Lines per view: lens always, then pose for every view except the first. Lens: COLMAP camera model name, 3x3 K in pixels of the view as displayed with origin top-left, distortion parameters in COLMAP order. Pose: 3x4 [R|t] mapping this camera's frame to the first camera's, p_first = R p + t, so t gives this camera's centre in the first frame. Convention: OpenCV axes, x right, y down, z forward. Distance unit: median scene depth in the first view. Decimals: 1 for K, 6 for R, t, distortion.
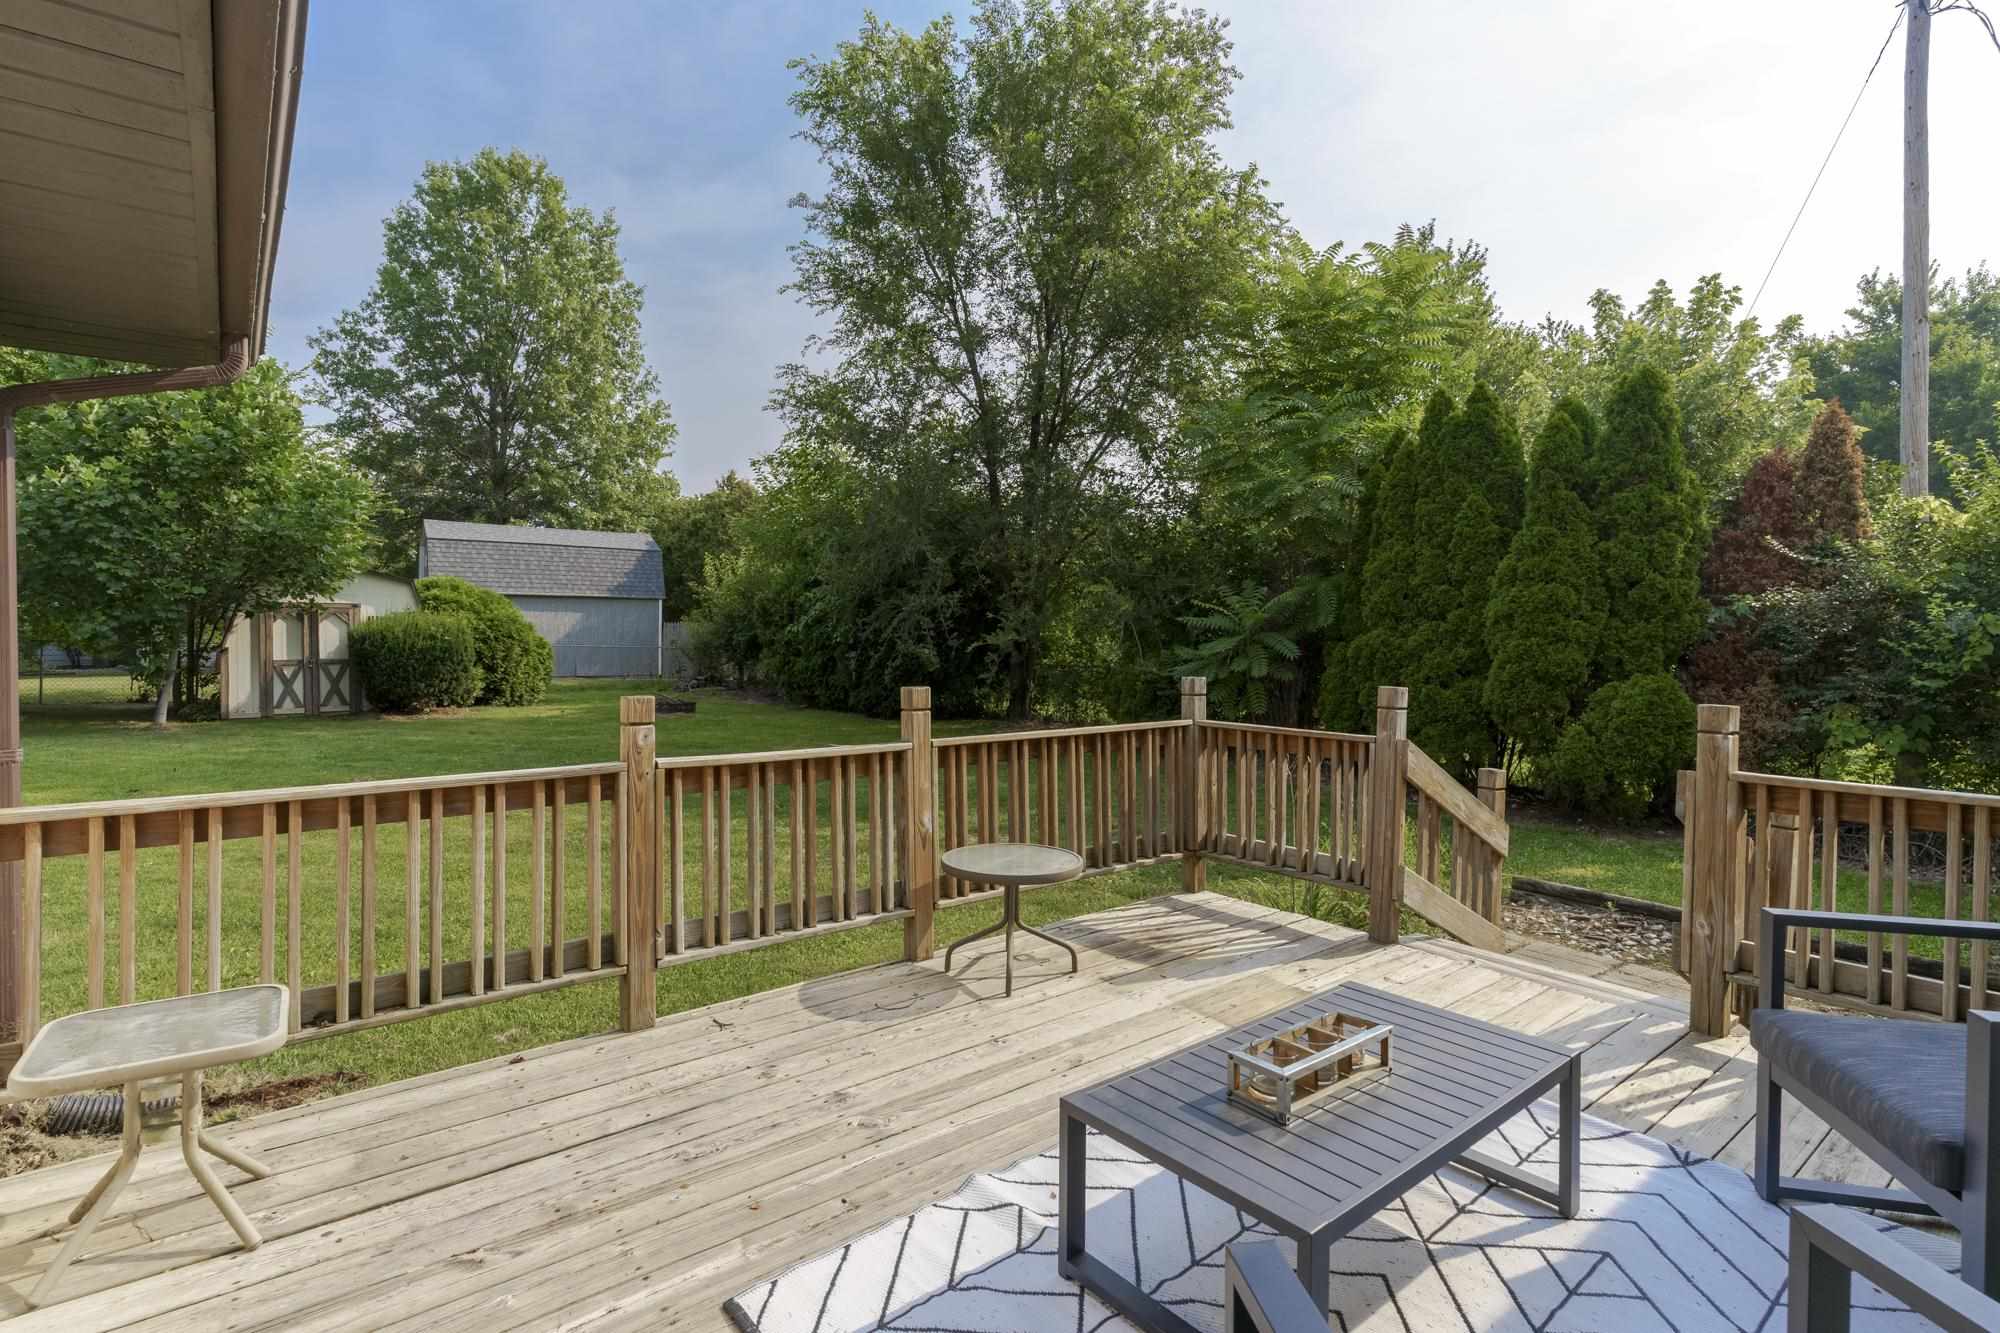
lens RADIAL K [[985.0, 0, 1010.8], [0, 985.0, 659.1], [0, 0, 1]] dist [0.001626, 0.000049]
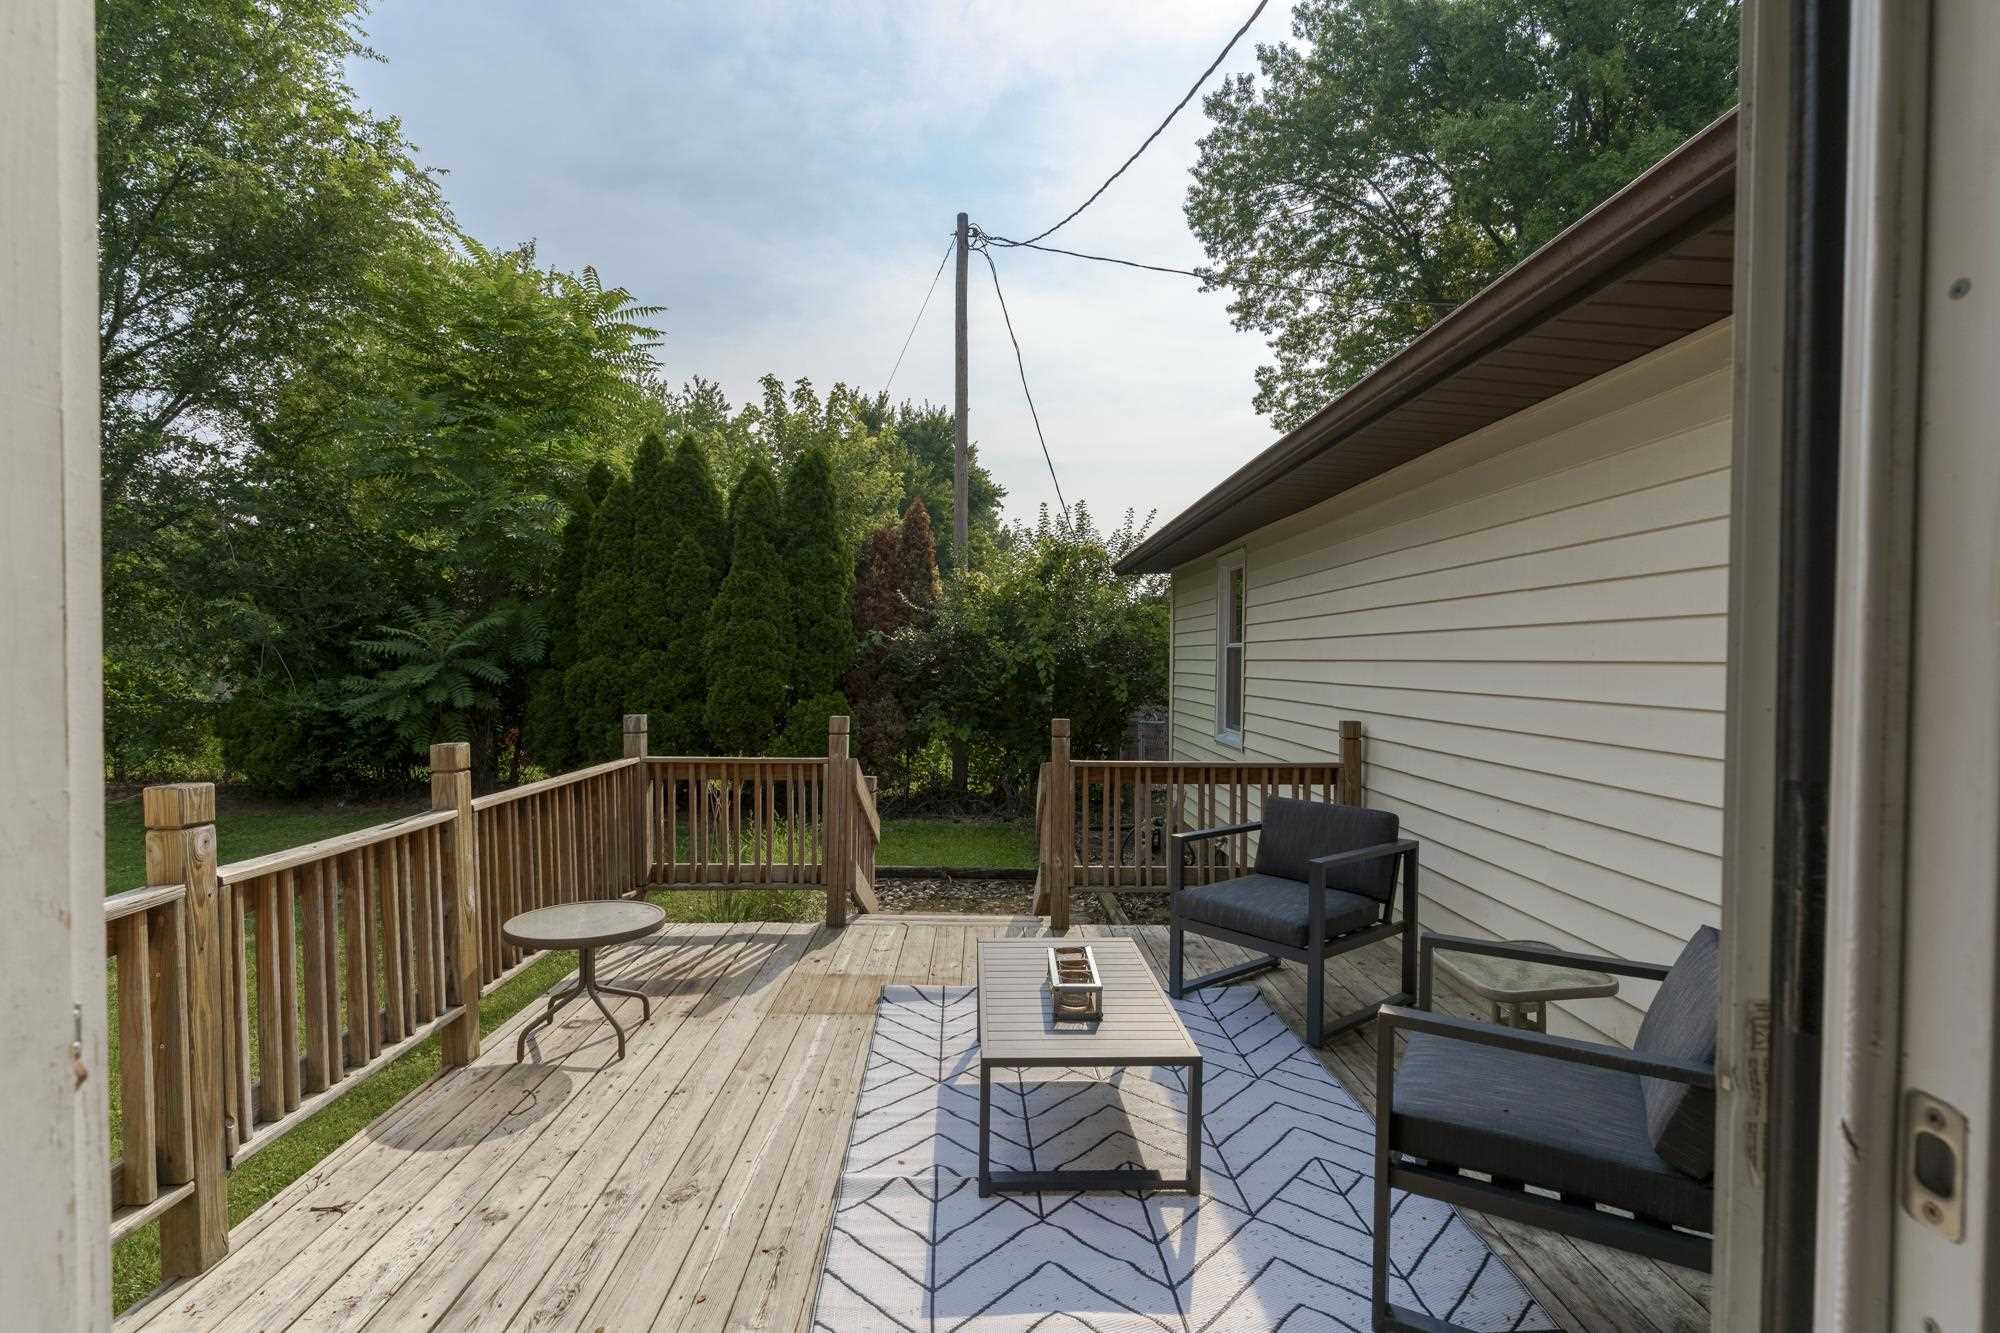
lens RADIAL K [[985.0, 0, 1005.7], [0, 985.0, 700.0], [0, 0, 1]] dist [0.001626, 0.000049]
pose [[0.596713, -0.034230, 0.801724, -0.240945], [0.014968, 0.999391, 0.031530, -0.013938], [-0.802315, -0.006814, 0.596862, 0.058135]]
